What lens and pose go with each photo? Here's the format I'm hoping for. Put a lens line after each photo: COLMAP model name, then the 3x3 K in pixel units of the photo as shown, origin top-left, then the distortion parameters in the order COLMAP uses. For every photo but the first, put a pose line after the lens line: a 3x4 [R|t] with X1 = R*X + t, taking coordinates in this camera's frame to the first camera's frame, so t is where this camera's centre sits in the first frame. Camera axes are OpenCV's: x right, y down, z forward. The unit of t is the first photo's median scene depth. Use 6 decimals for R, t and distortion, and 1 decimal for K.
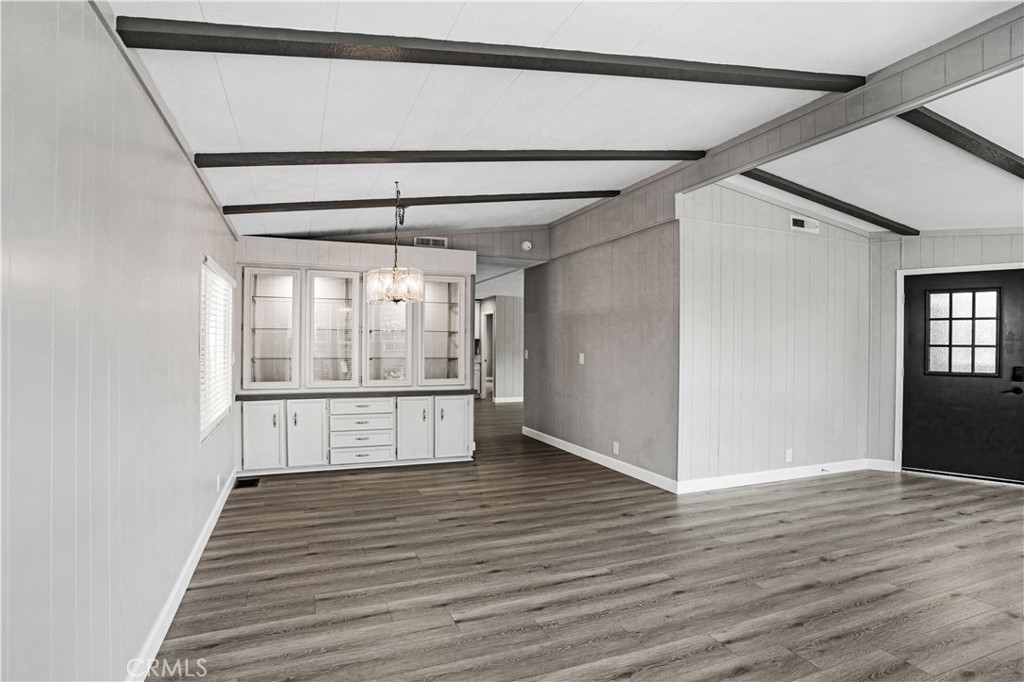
lens RADIAL K [[519.4, 0, 493.3], [0, 519.4, 349.6], [0, 0, 1]] dist [-0.030737, 0.007974]
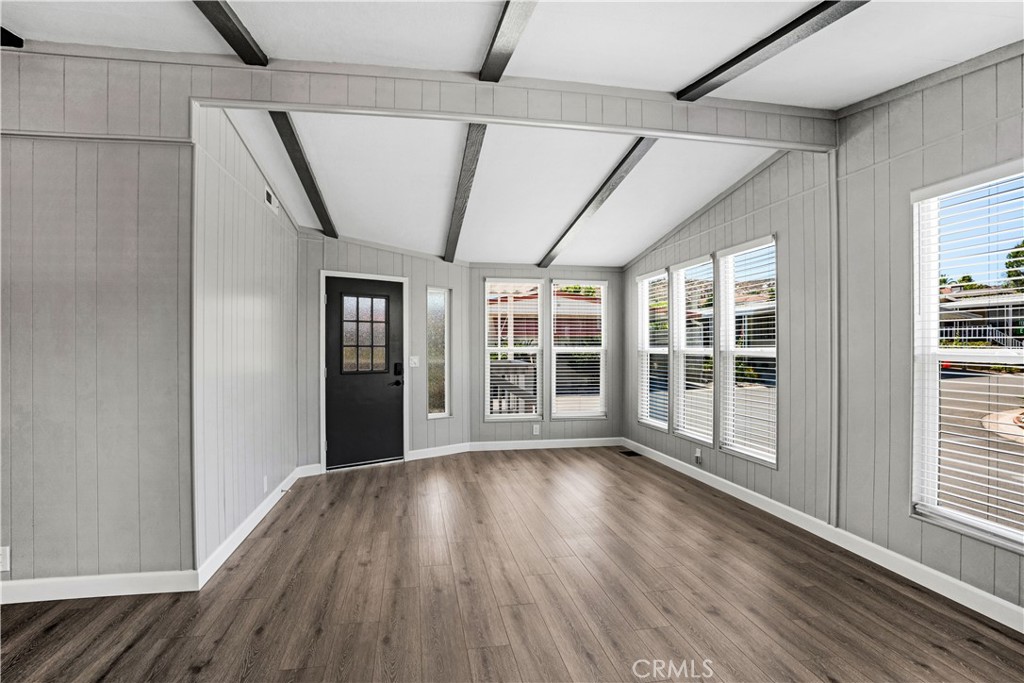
lens RADIAL K [[544.8, 0, 506.4], [0, 544.8, 343.9], [0, 0, 1]] dist [-0.027753, 0.002267]
pose [[0.192115, -0.003026, 0.981368, -0.185795], [0.012746, 0.999919, 0.000588, -0.008469], [-0.981290, 0.012396, 0.192138, 0.486189]]
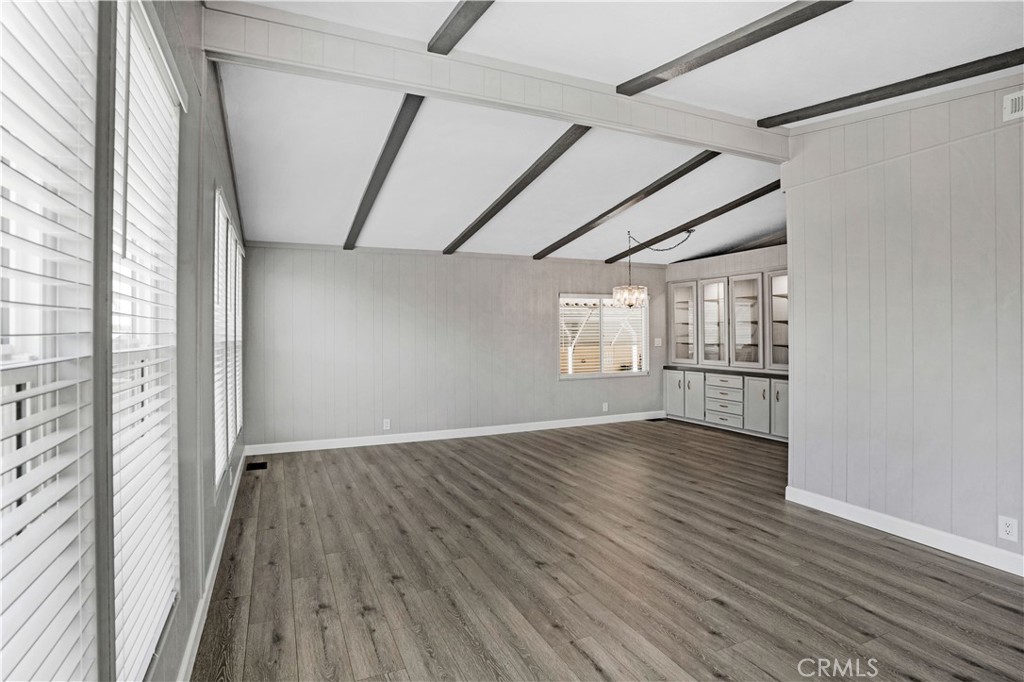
lens RADIAL K [[519.4, 0, 509.2], [0, 519.4, 334.9], [0, 0, 1]] dist [-0.030737, 0.007974]
pose [[0.049175, -0.004250, -0.998781, 1.147398], [-0.004813, 0.999978, -0.004492, 0.003237], [0.998779, 0.005028, 0.049153, 0.454707]]
